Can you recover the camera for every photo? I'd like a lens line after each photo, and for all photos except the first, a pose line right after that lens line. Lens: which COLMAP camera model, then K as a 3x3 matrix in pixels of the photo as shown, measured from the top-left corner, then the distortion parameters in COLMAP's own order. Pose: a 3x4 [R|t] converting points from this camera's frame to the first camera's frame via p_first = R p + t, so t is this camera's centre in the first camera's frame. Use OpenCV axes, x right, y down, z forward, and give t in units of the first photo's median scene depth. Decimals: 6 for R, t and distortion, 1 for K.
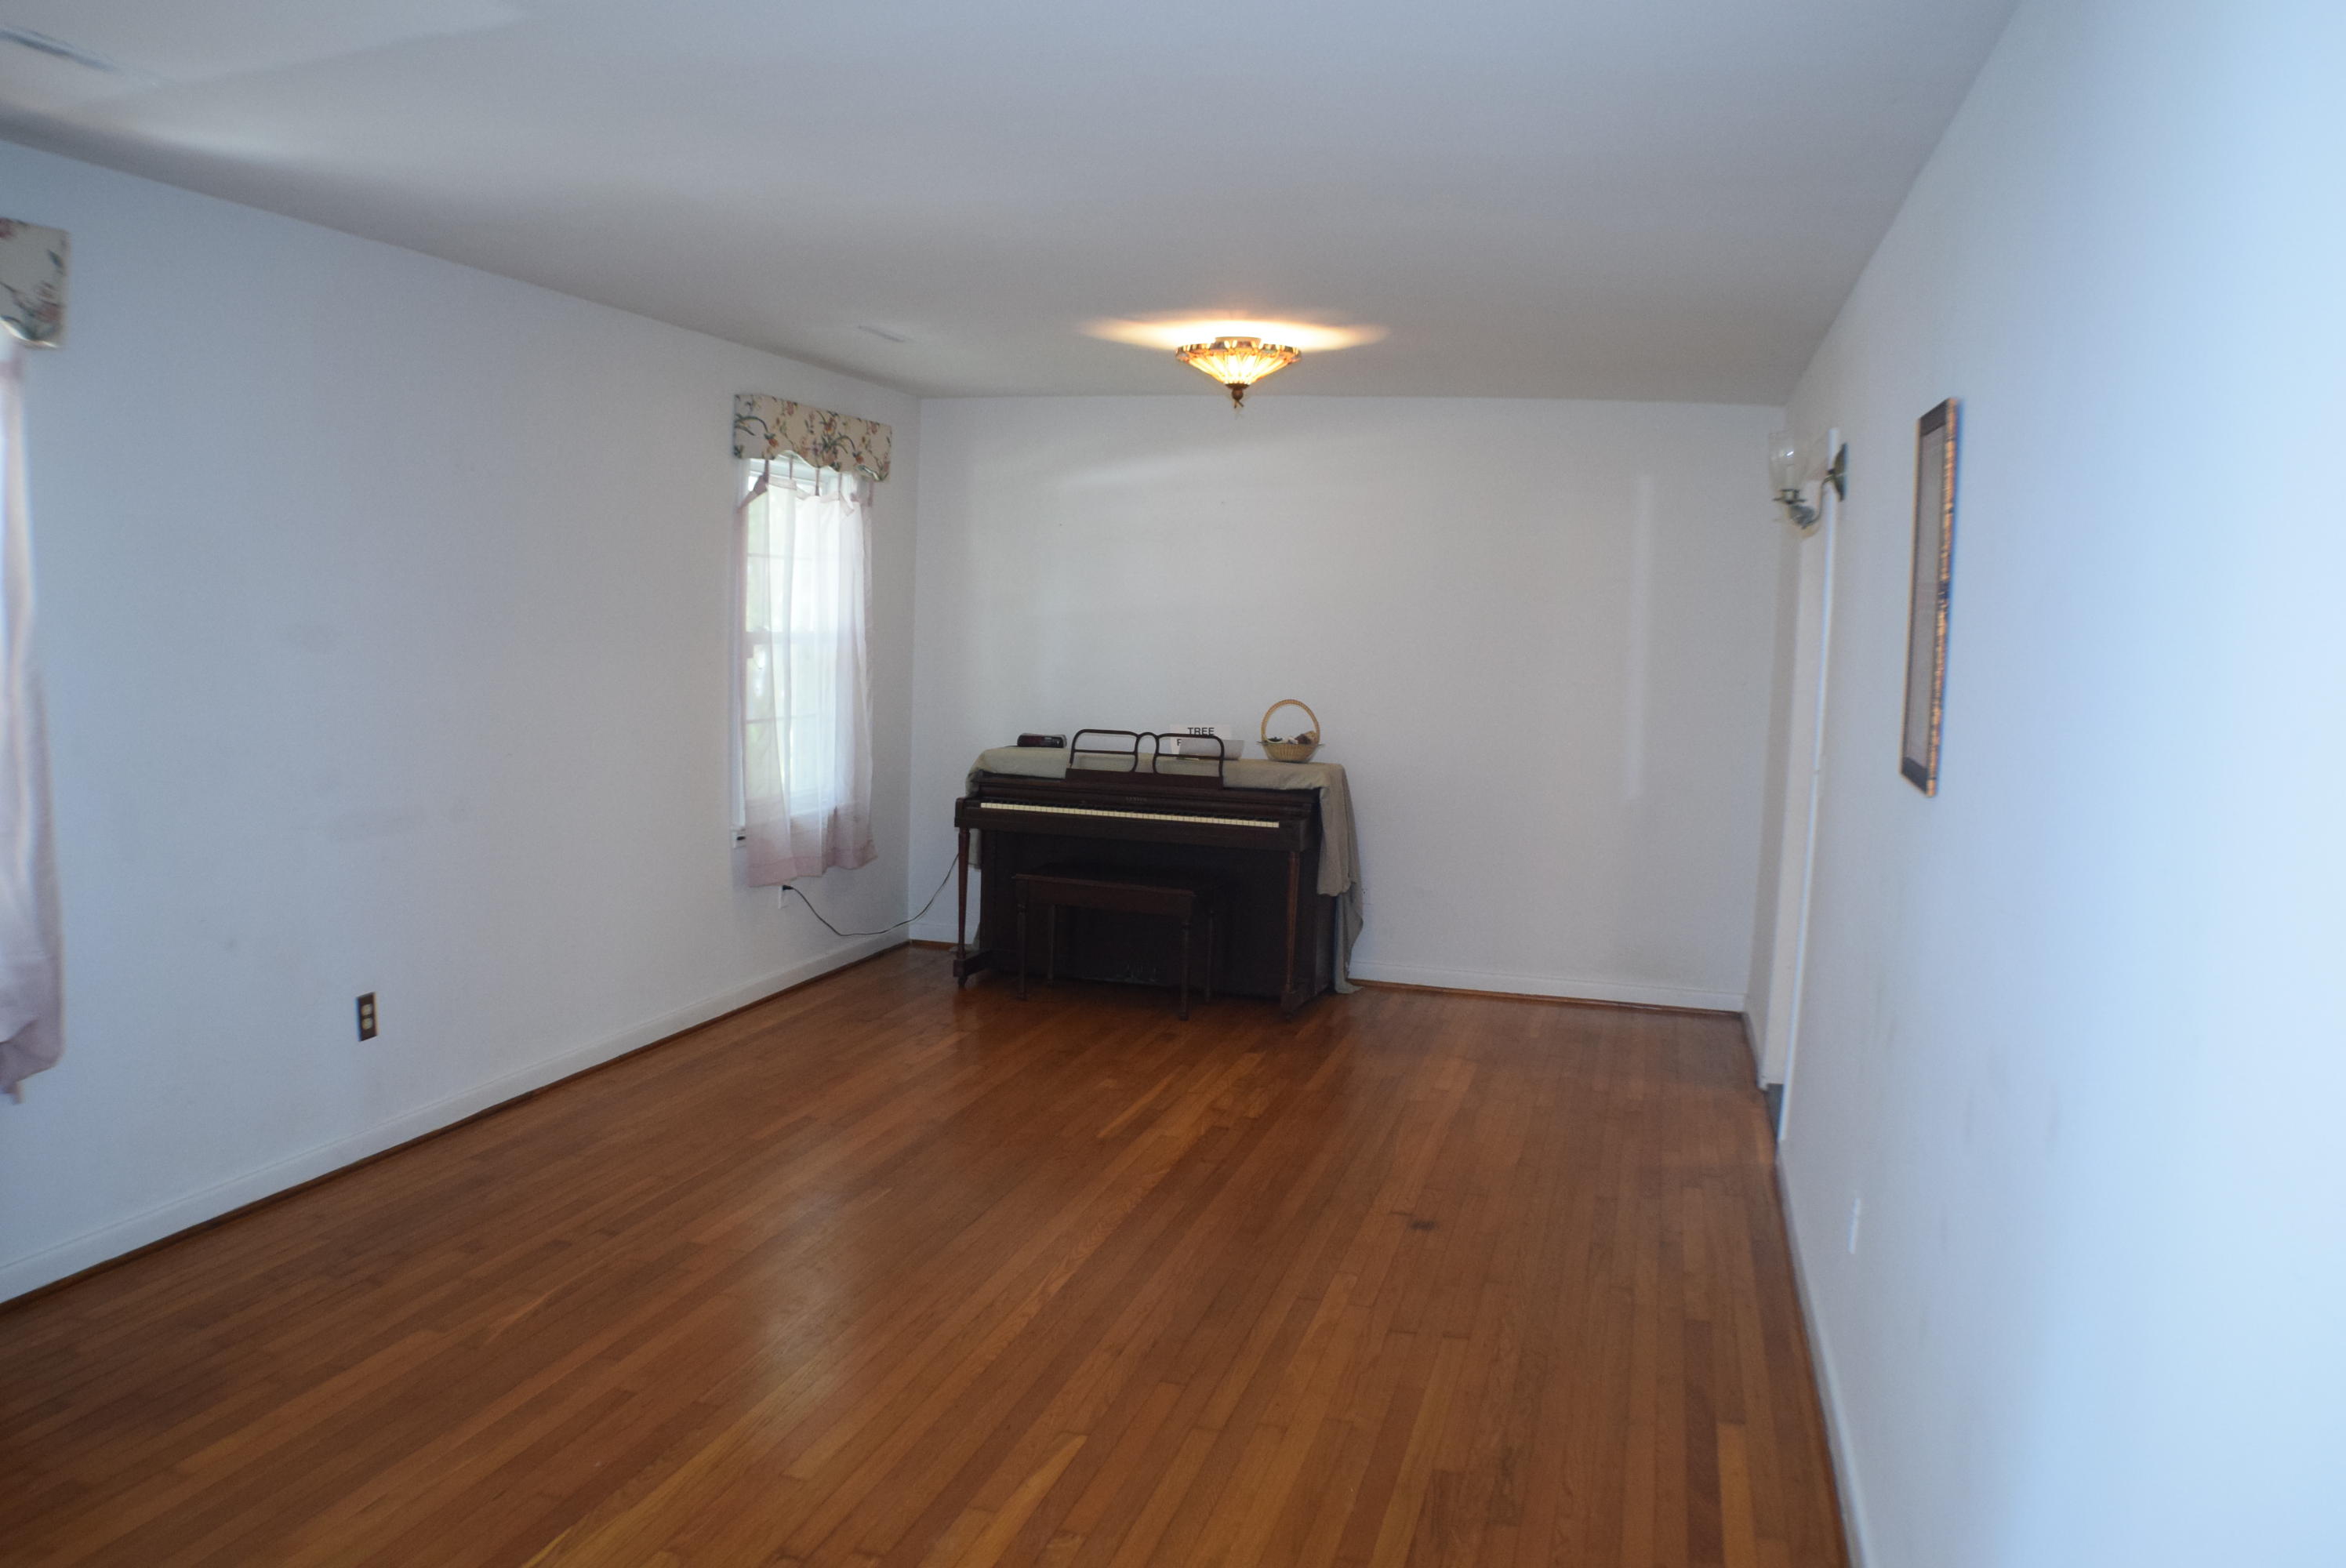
lens RADIAL K [[1711.4, 0, 1167.7], [0, 1711.4, 797.5], [0, 0, 1]] dist [-0.203717, 0.052597]
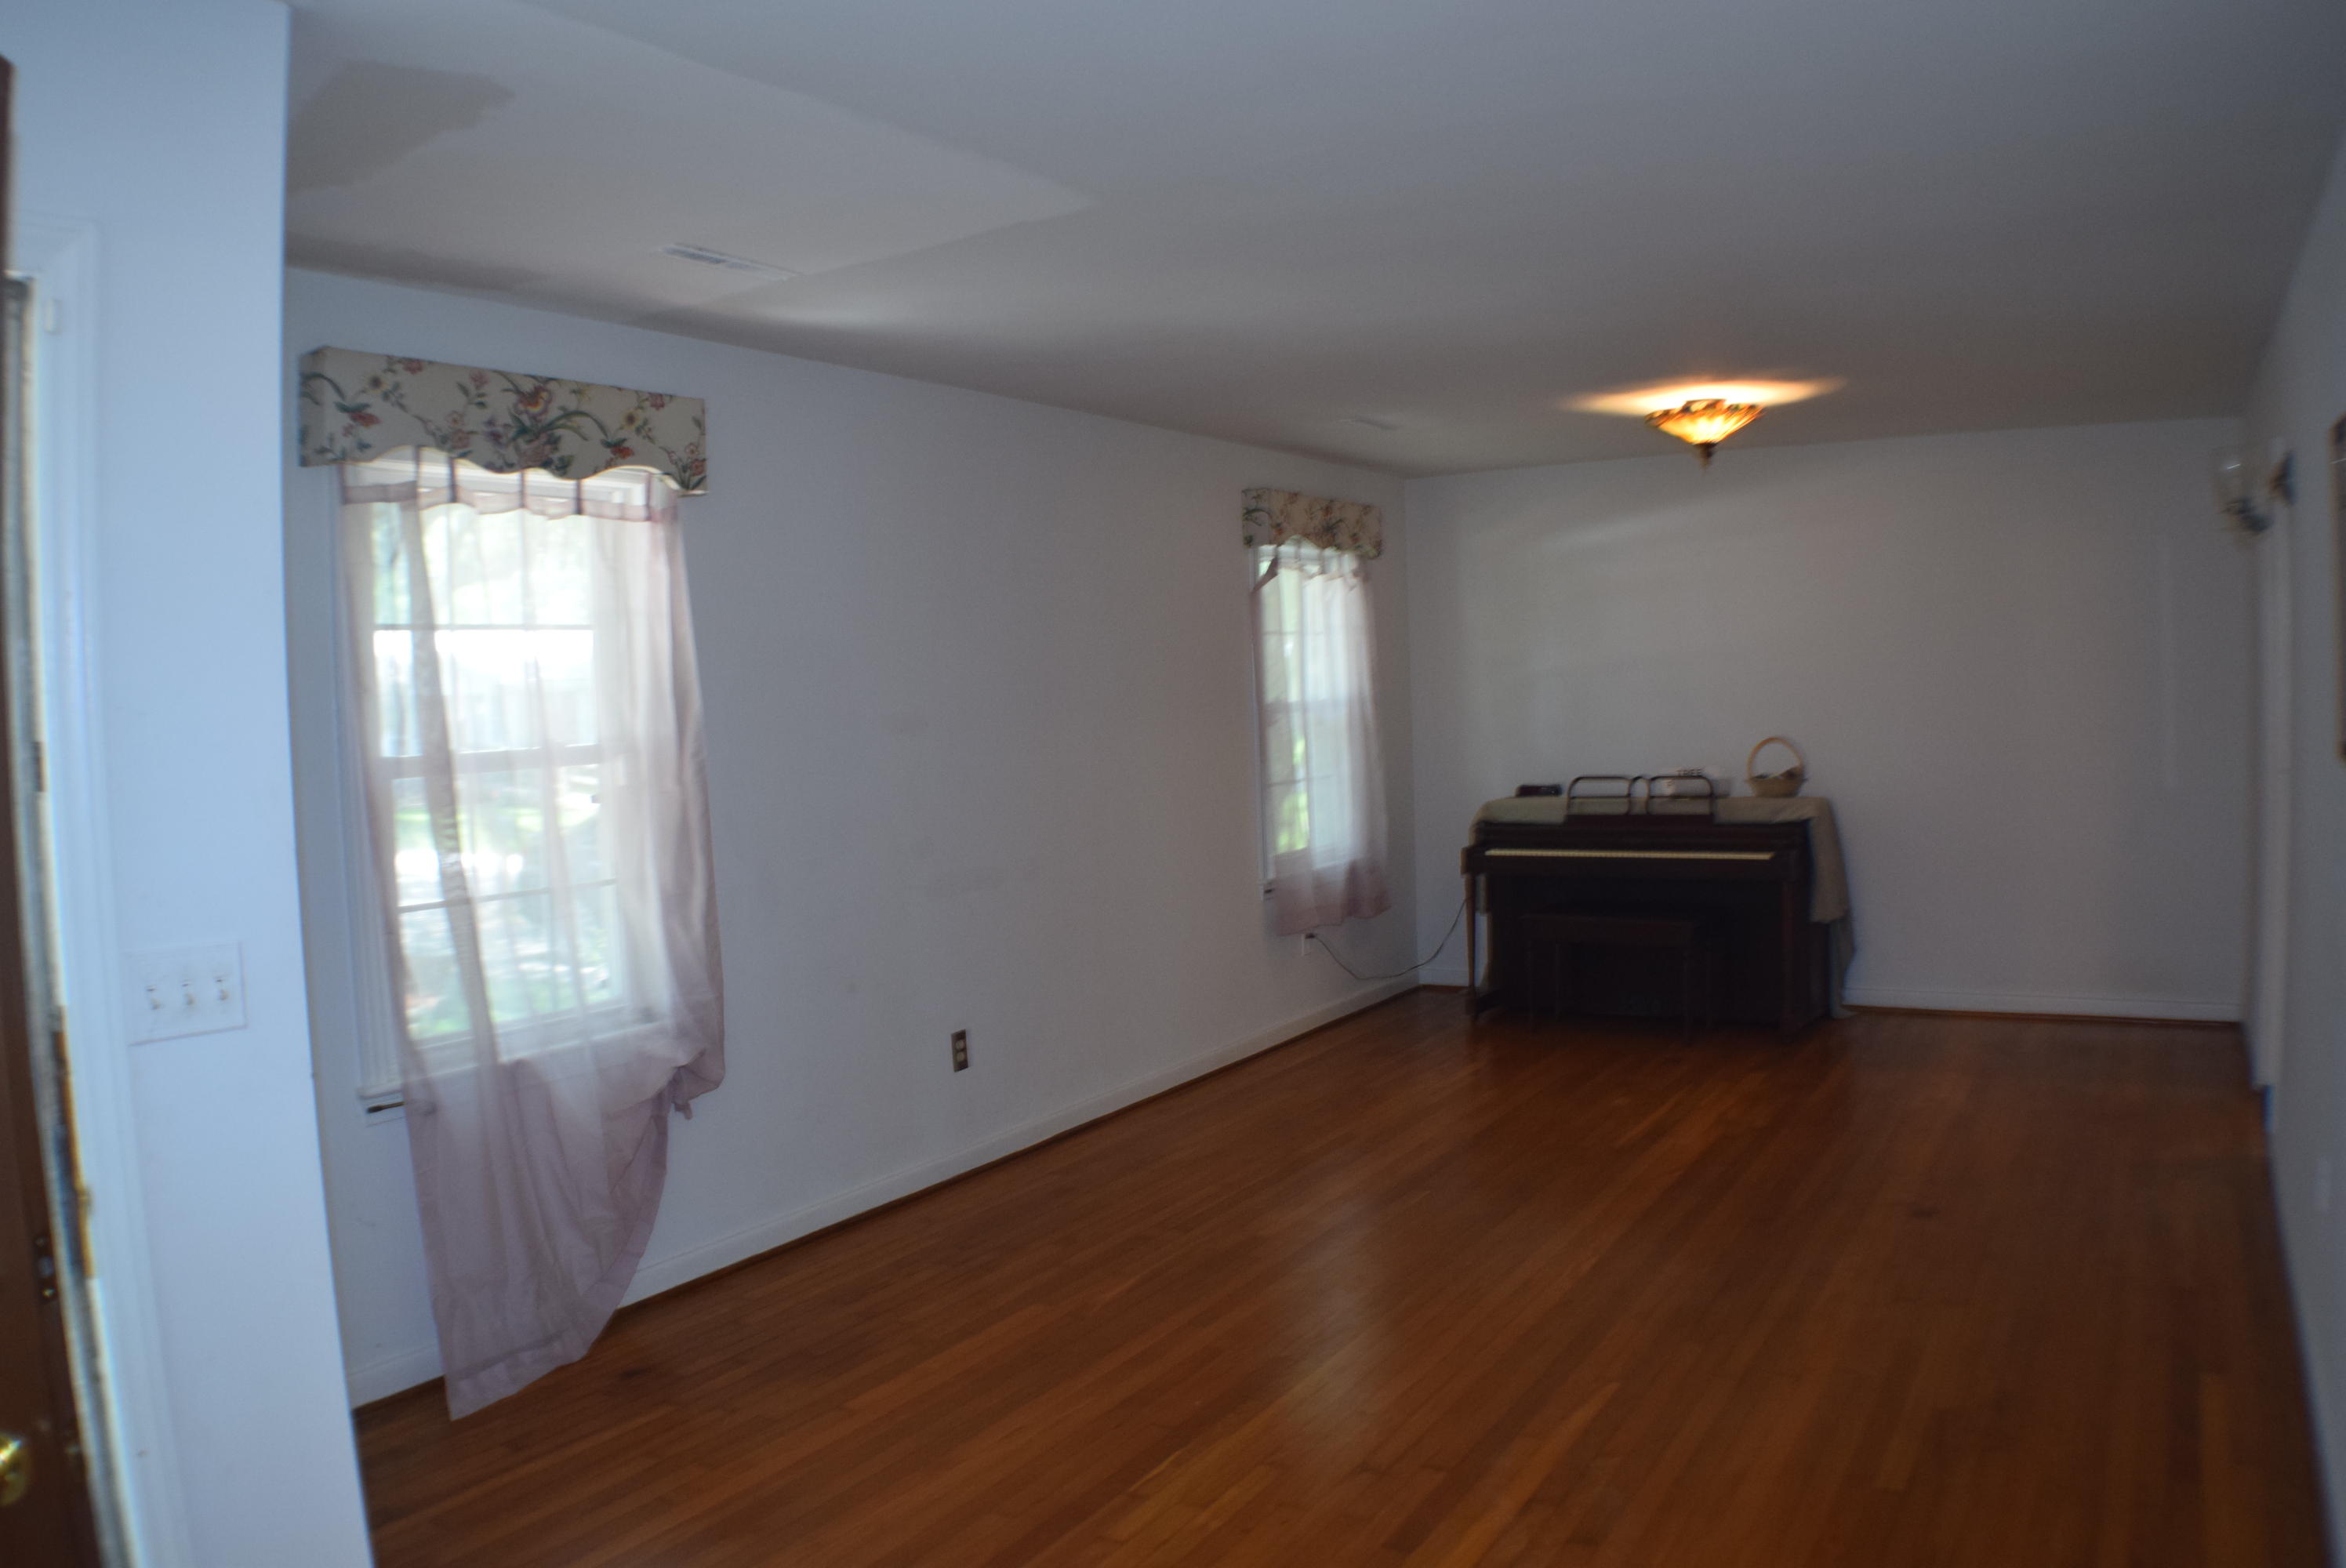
lens RADIAL K [[1711.4, 0, 1159.1], [0, 1711.4, 809.4], [0, 0, 1]] dist [-0.203717, 0.052597]
pose [[0.958945, -0.050790, -0.279008, -0.010541], [0.041277, 0.998352, -0.039867, 0.015291], [0.280573, 0.026714, 0.959461, -0.105139]]
